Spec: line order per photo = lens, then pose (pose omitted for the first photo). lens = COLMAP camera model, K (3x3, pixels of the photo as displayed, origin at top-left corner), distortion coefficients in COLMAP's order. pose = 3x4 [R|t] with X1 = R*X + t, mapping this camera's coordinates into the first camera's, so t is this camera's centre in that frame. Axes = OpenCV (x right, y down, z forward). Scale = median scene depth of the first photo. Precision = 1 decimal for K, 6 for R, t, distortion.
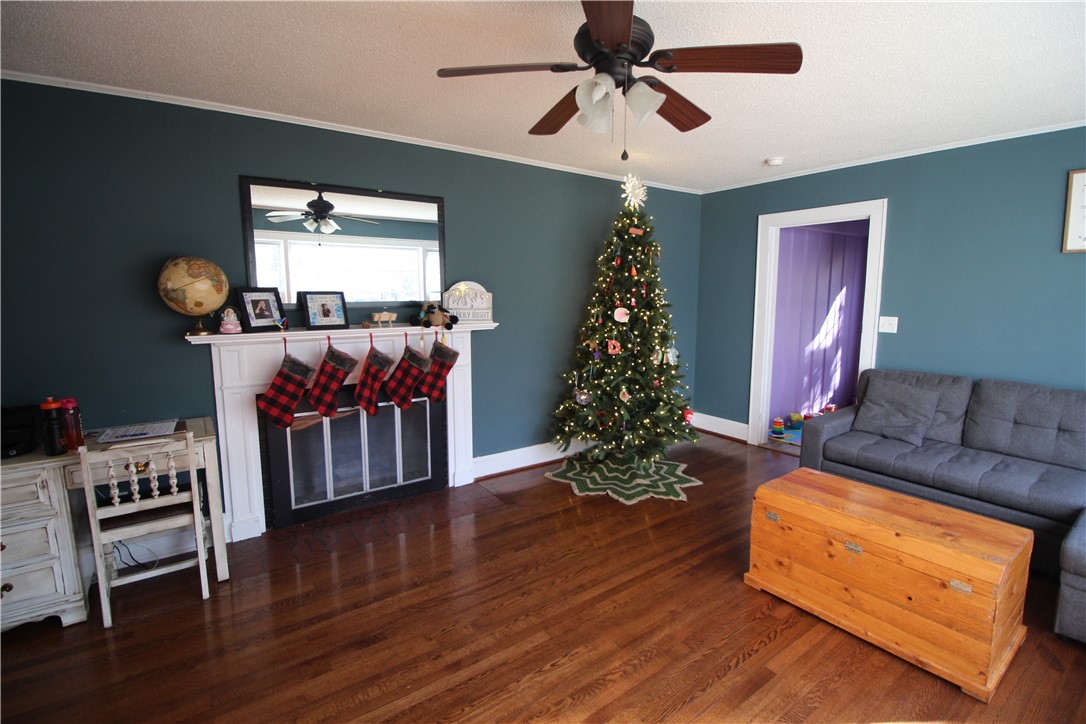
lens RADIAL K [[504.4, 0, 540.7], [0, 504.4, 358.2], [0, 0, 1]] dist [-0.020900, -0.000621]
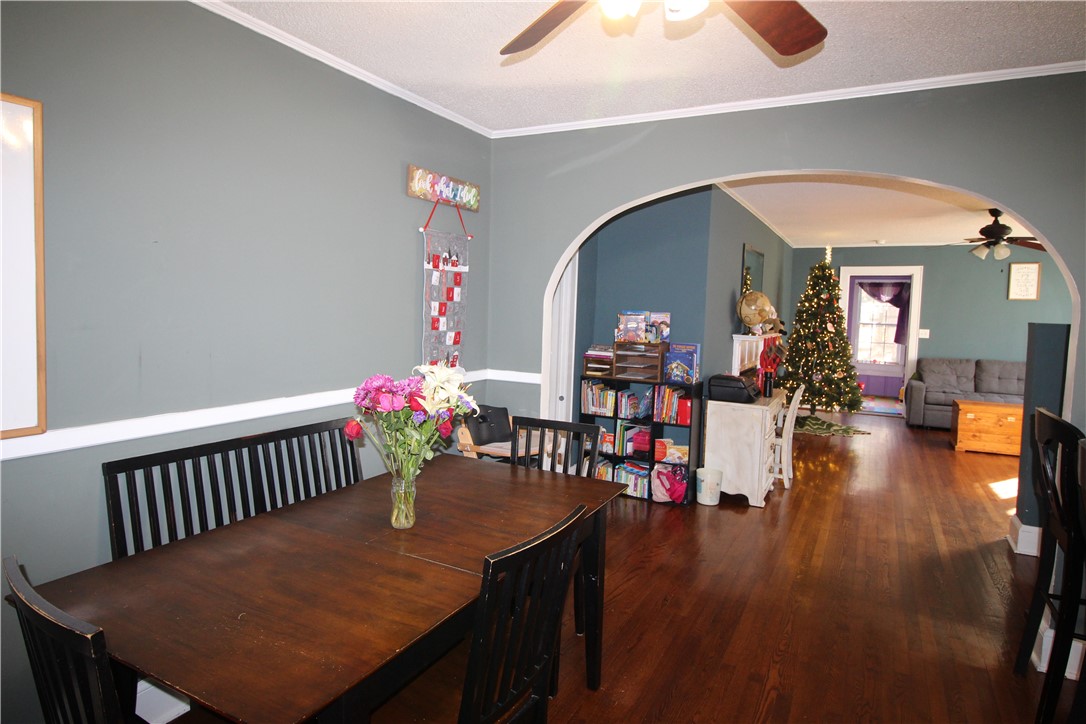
lens RADIAL K [[639.2, 0, 543.2], [0, 639.2, 360.4], [0, 0, 1]] dist [-0.006579, -0.001036]
pose [[0.886531, -0.013394, 0.462476, -1.874018], [0.031571, 0.999002, -0.031586, 0.069384], [-0.461591, 0.042602, 0.886069, -0.486731]]
